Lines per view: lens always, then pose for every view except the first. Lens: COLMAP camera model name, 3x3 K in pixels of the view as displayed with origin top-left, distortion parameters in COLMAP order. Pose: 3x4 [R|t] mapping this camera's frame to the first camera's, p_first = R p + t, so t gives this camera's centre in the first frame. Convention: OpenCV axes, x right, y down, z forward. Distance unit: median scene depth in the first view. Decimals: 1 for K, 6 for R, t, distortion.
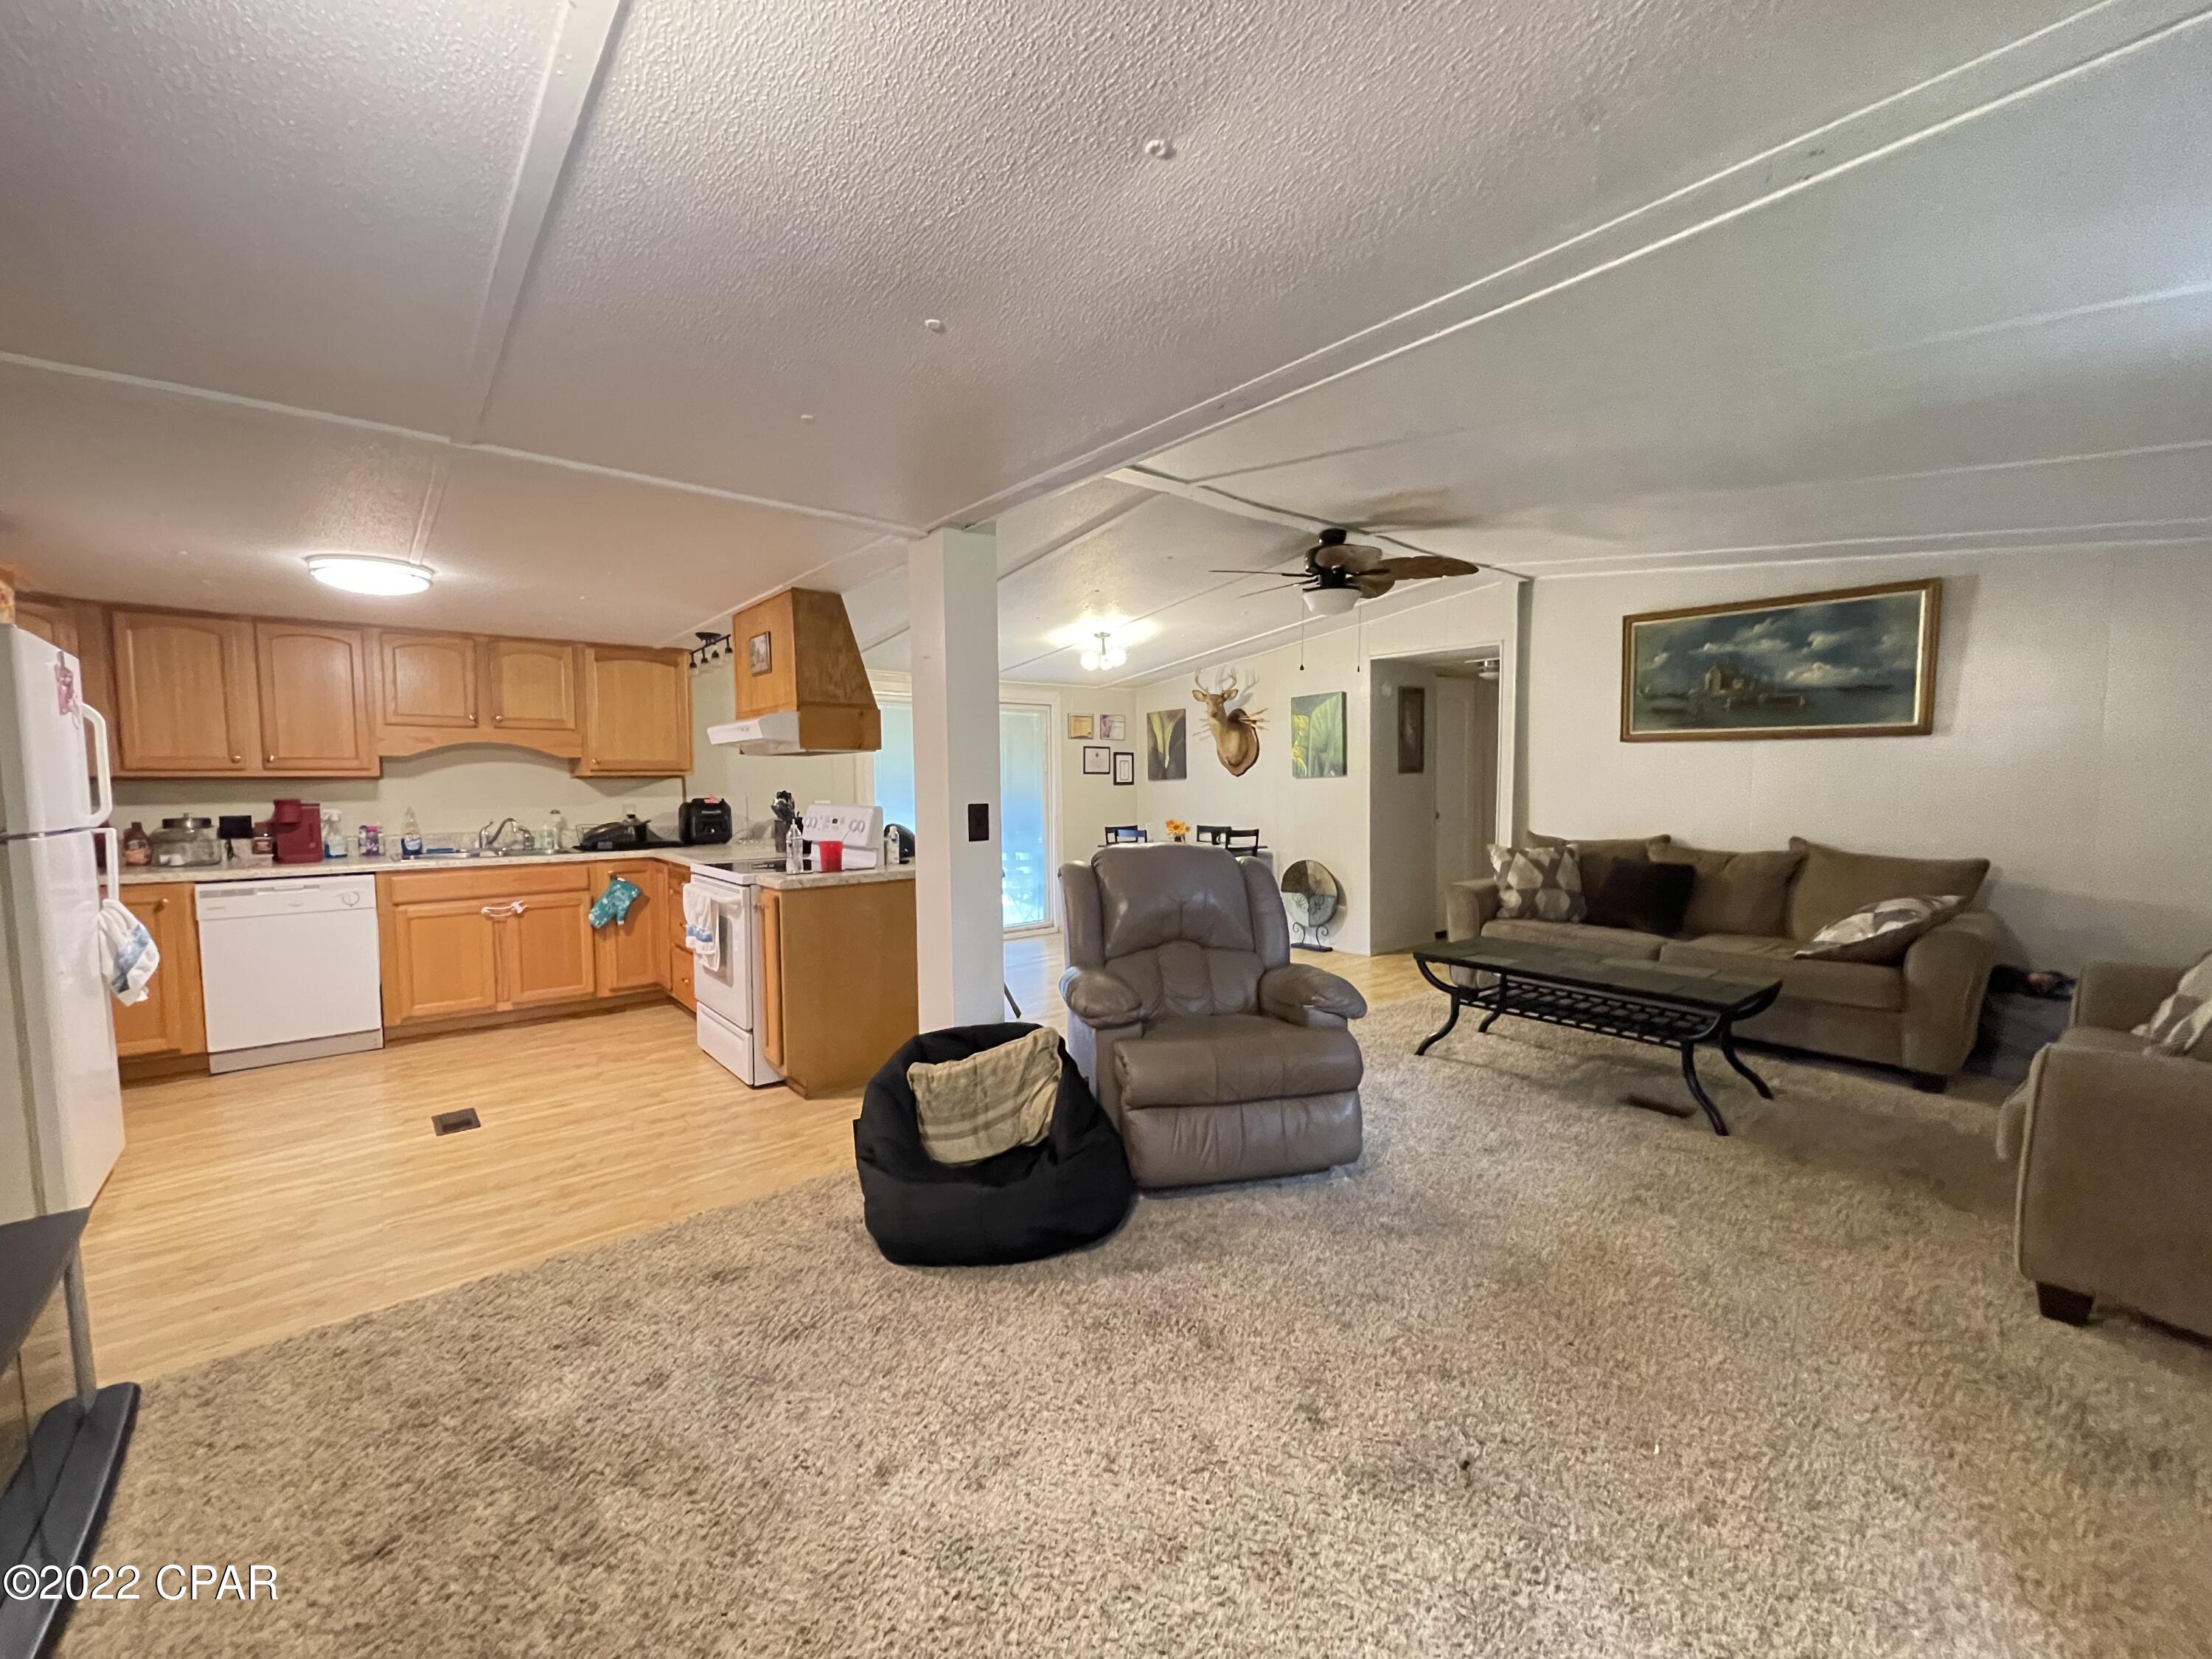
lens RADIAL K [[892.0, 0, 1098.0], [0, 892.0, 835.7], [0, 0, 1]] dist [-0.001938, -0.000128]
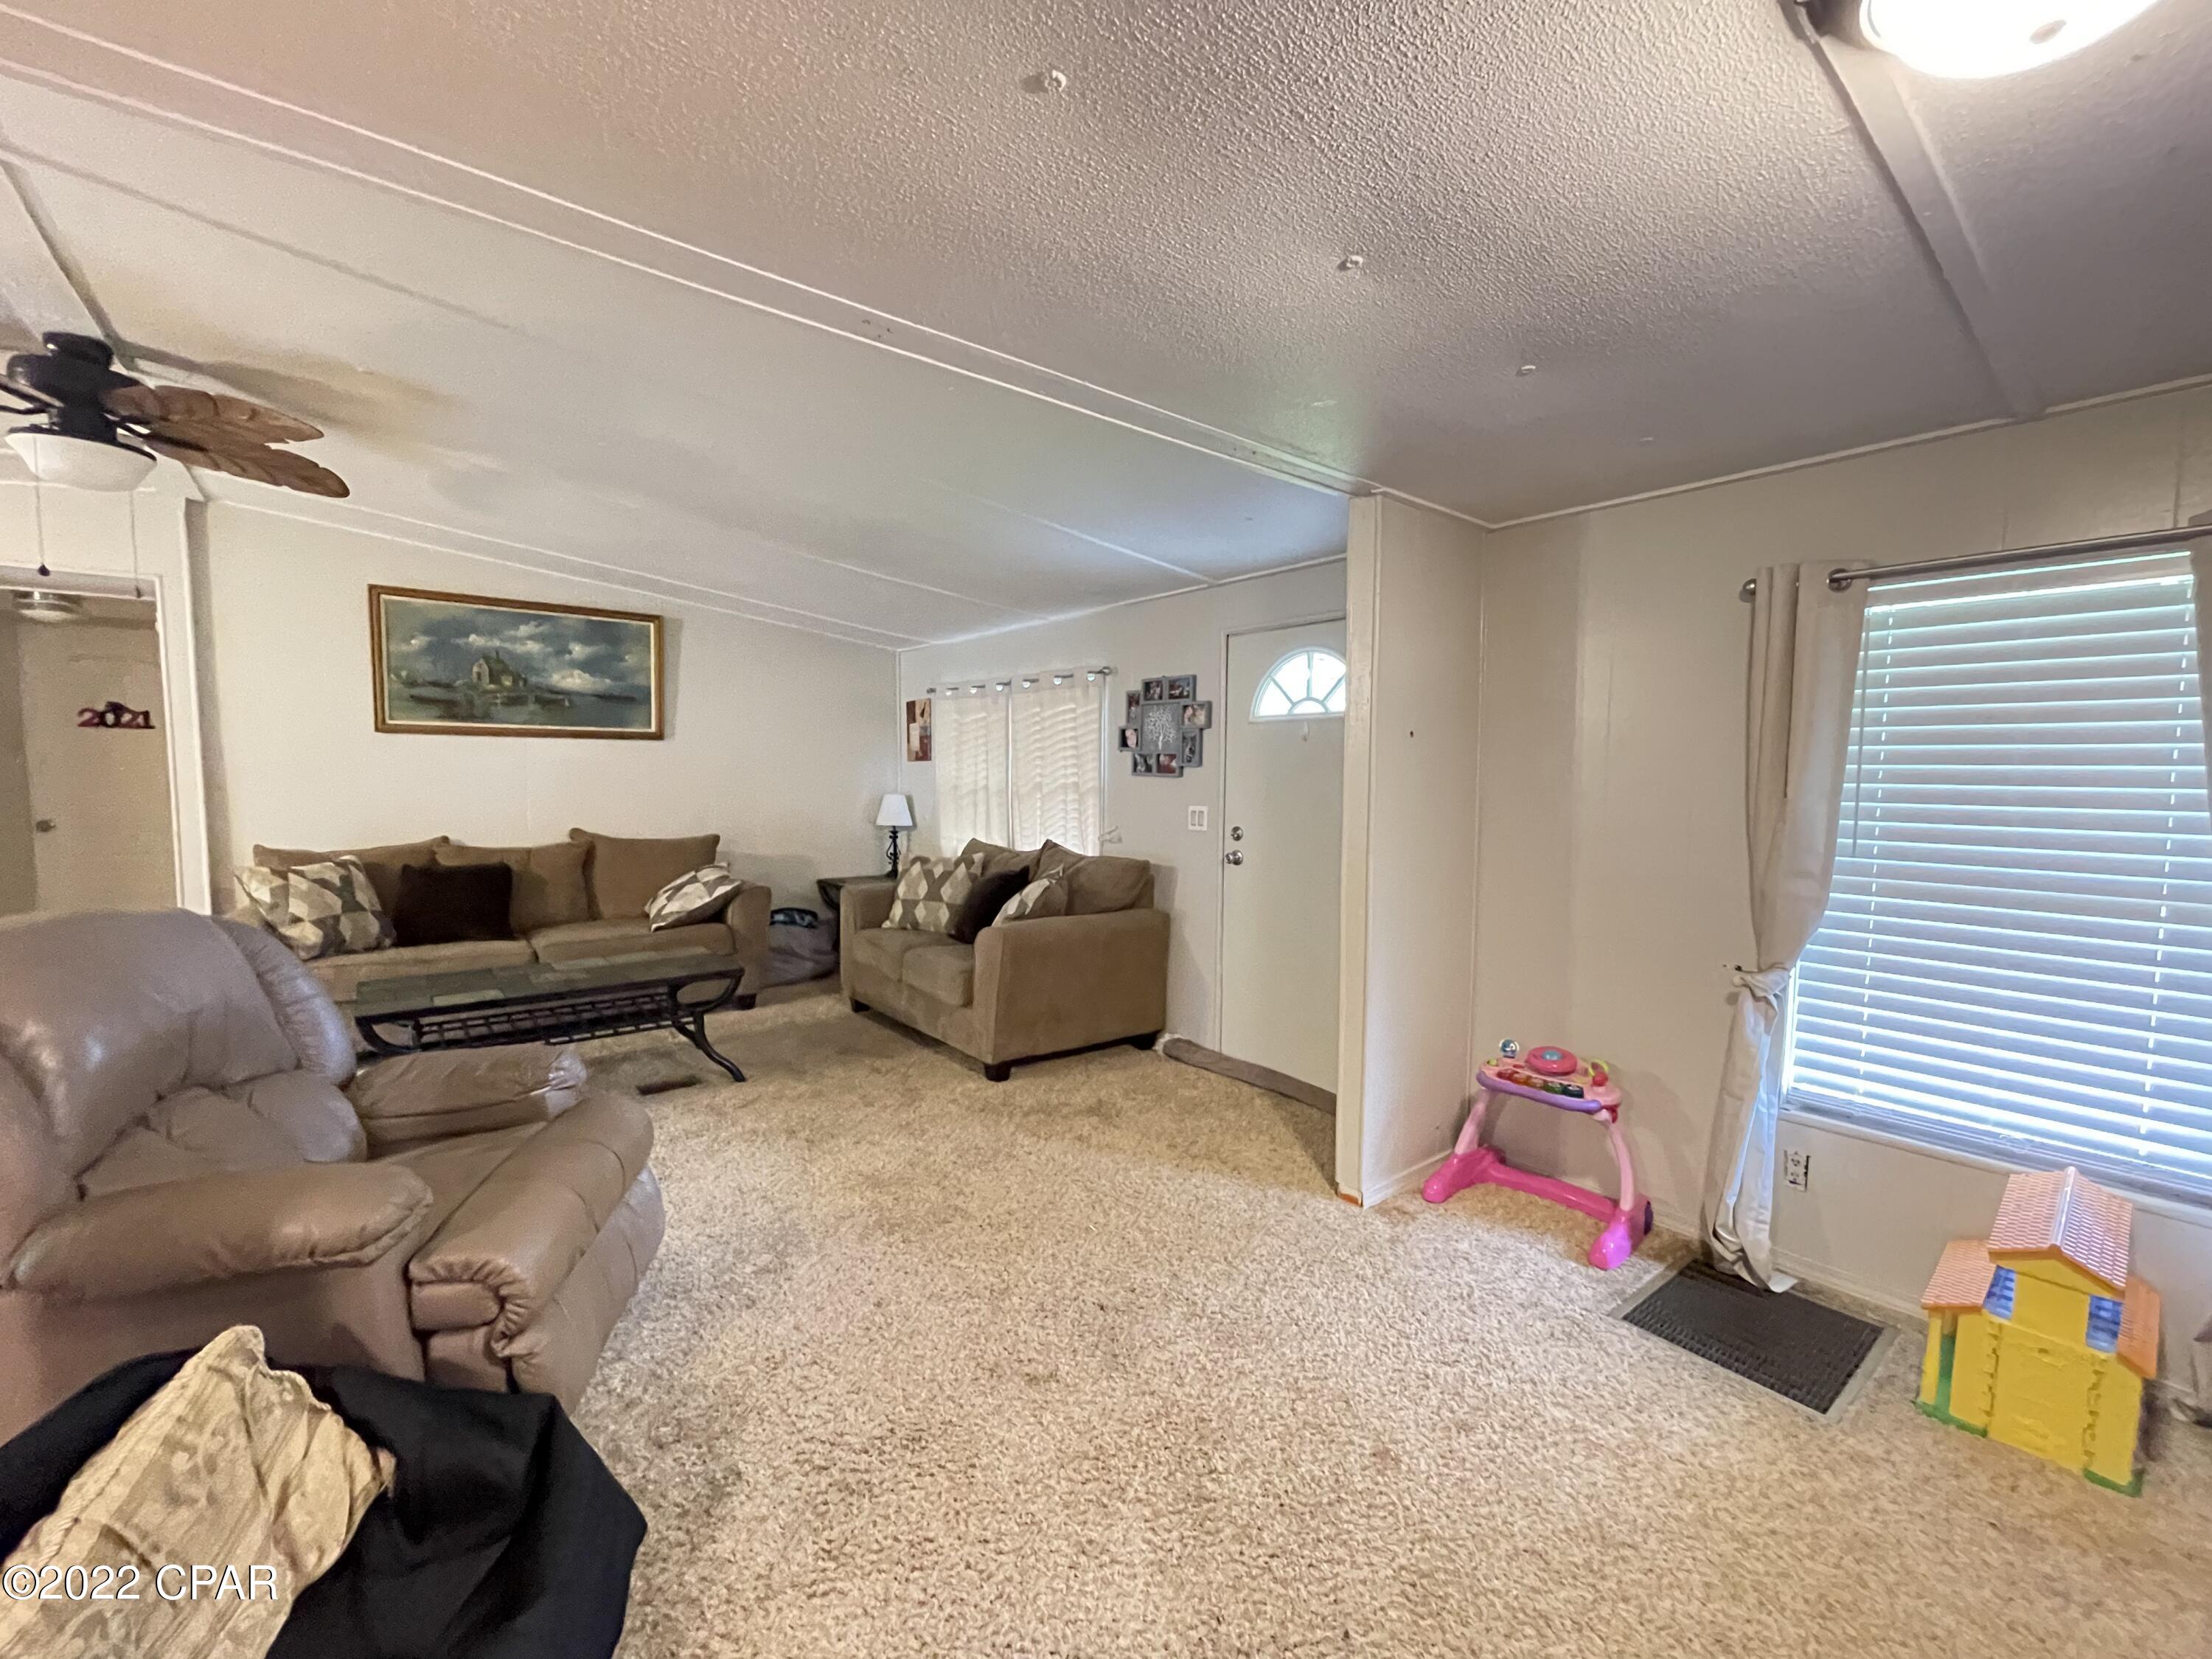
lens RADIAL K [[892.0, 0, 1103.8], [0, 892.0, 834.2], [0, 0, 1]] dist [-0.001938, -0.000128]
pose [[0.017652, -0.066502, 0.997630, -0.310198], [0.063842, 0.995824, 0.065252, -0.022286], [-0.997804, 0.062539, 0.021824, 0.347254]]
